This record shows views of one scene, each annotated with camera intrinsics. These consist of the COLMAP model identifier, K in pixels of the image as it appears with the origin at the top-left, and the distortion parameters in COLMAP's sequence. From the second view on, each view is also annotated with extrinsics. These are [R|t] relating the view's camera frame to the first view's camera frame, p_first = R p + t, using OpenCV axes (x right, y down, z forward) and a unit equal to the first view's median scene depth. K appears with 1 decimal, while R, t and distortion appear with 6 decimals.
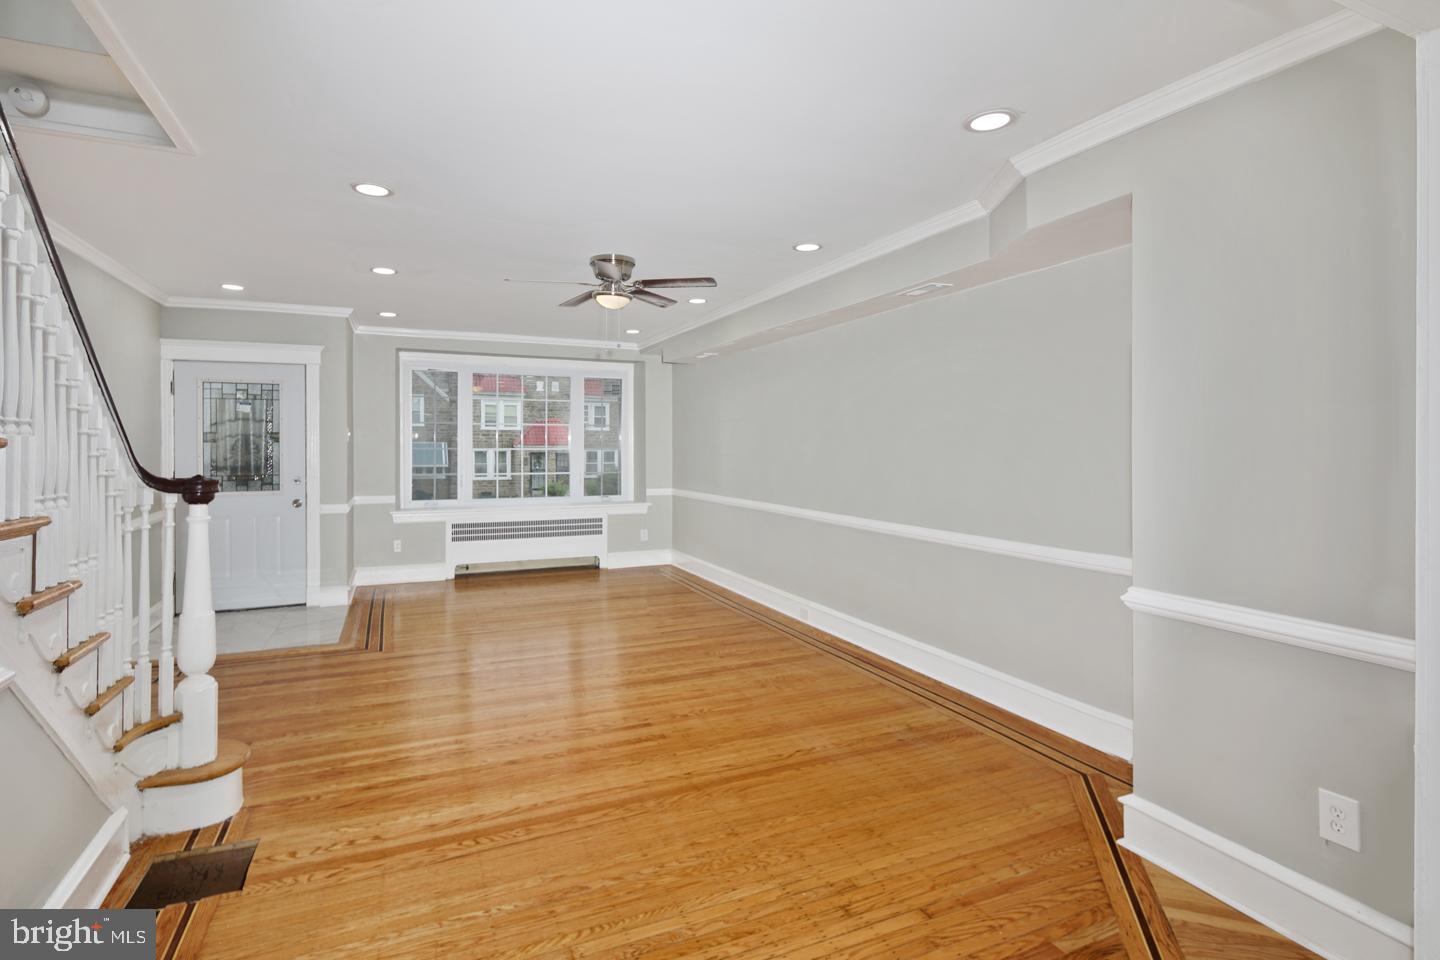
lens RADIAL K [[762.2, 0, 762.3], [0, 762.2, 448.5], [0, 0, 1]] dist [0.001853, -0.001857]
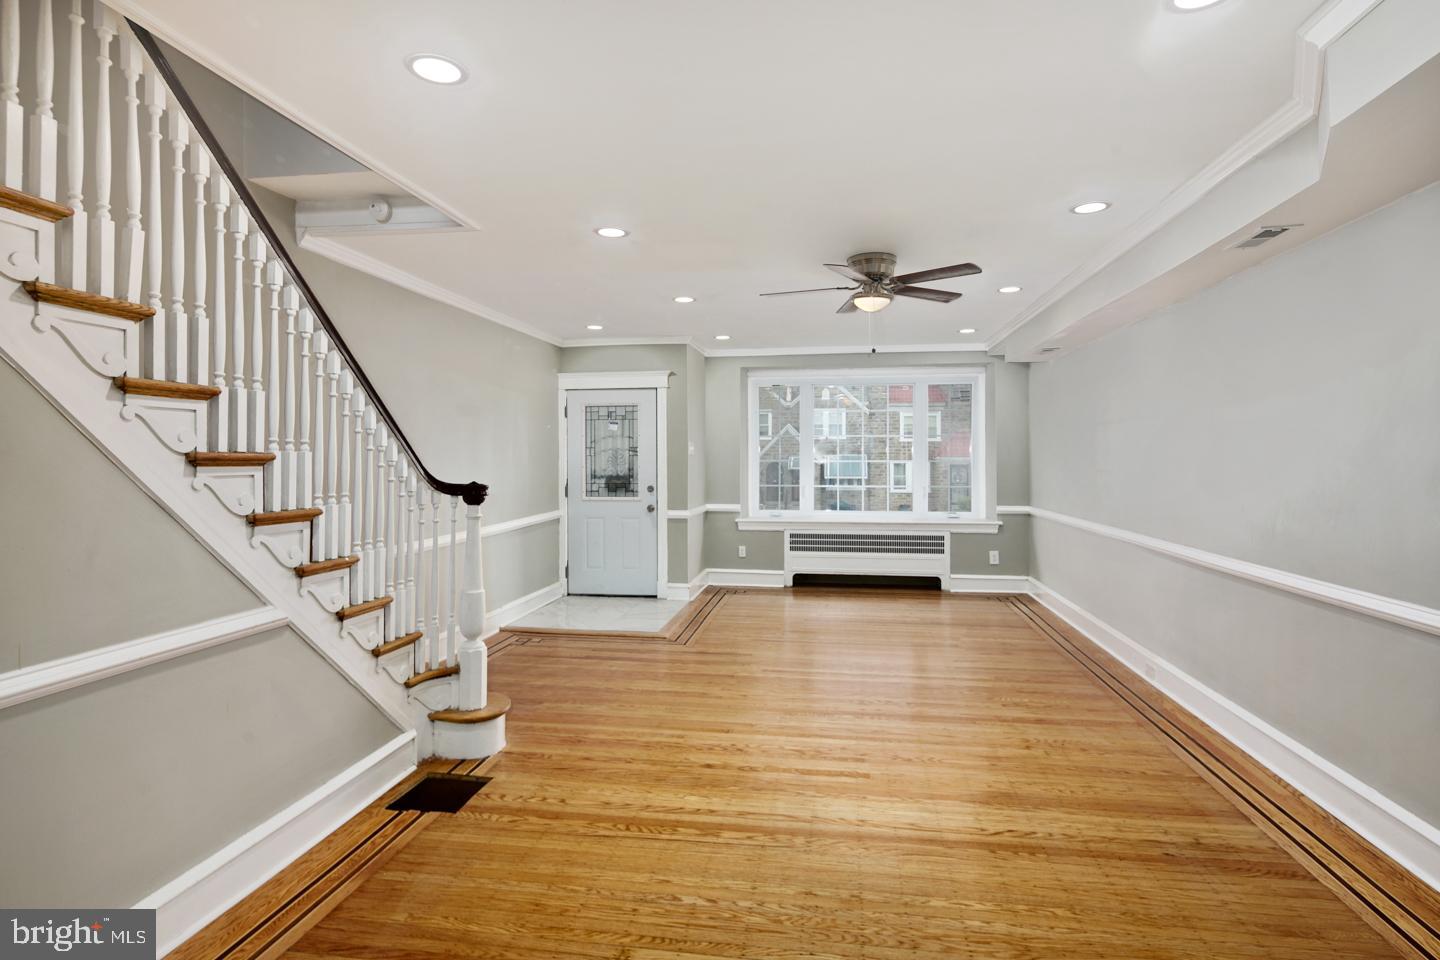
lens RADIAL K [[794.4, 0, 698.9], [0, 794.4, 464.1], [0, 0, 1]] dist [0.001721, -0.001204]
pose [[0.815369, 0.002071, -0.578938, 0.282055], [0.000466, 0.999991, 0.004234, -0.000024], [0.578941, -0.003722, 0.815361, 0.119205]]
